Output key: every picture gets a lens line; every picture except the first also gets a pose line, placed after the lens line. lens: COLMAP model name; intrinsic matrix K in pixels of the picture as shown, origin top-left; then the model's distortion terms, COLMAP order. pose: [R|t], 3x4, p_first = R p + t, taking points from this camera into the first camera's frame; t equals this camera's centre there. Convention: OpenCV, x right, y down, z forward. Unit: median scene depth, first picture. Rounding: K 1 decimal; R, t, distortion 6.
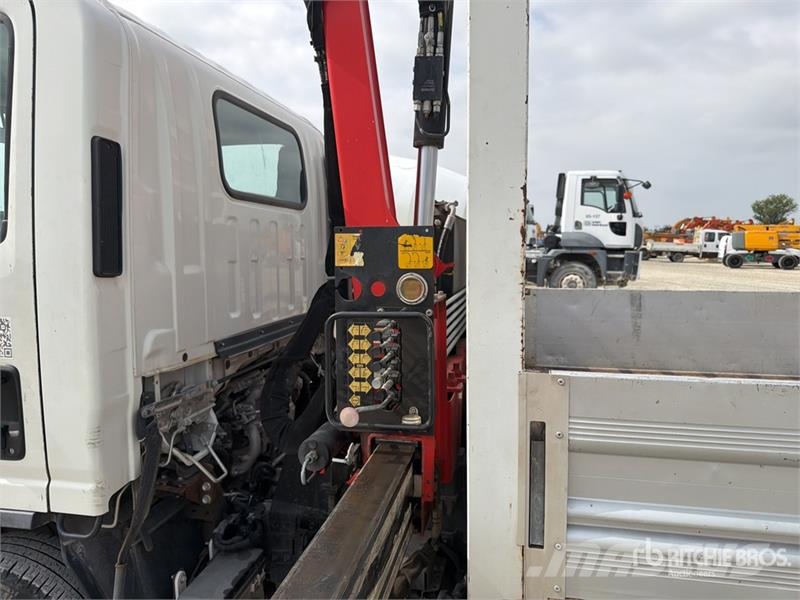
lens RADIAL K [[567.2, 0, 397.6], [0, 567.2, 315.7], [0, 0, 1]] dist [0.049215, -0.066682]
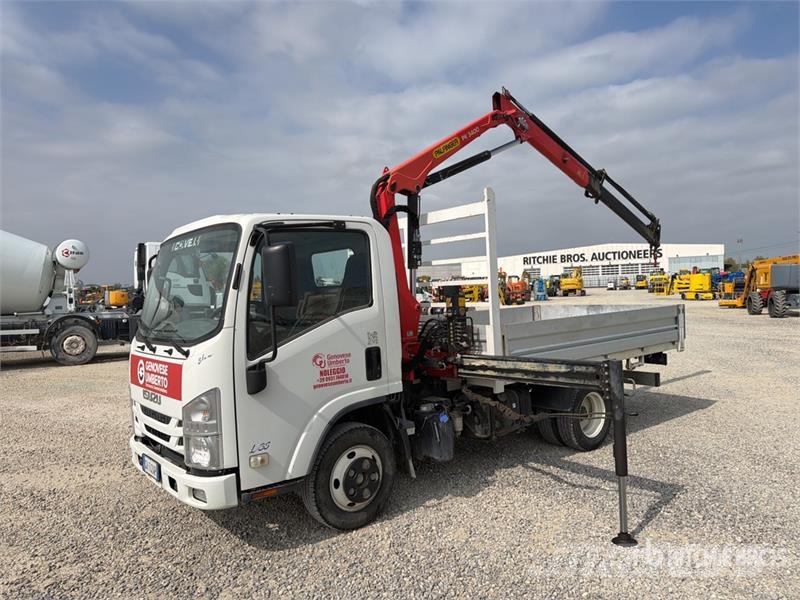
lens RADIAL K [[569.9, 0, 396.3], [0, 569.9, 302.2], [0, 0, 1]] dist [0.052993, -0.067760]
pose [[0.625522, -0.045897, 0.778856, -0.310699], [0.141541, 0.988379, -0.055431, 0.003902], [-0.767261, 0.144913, 0.624749, -0.101438]]
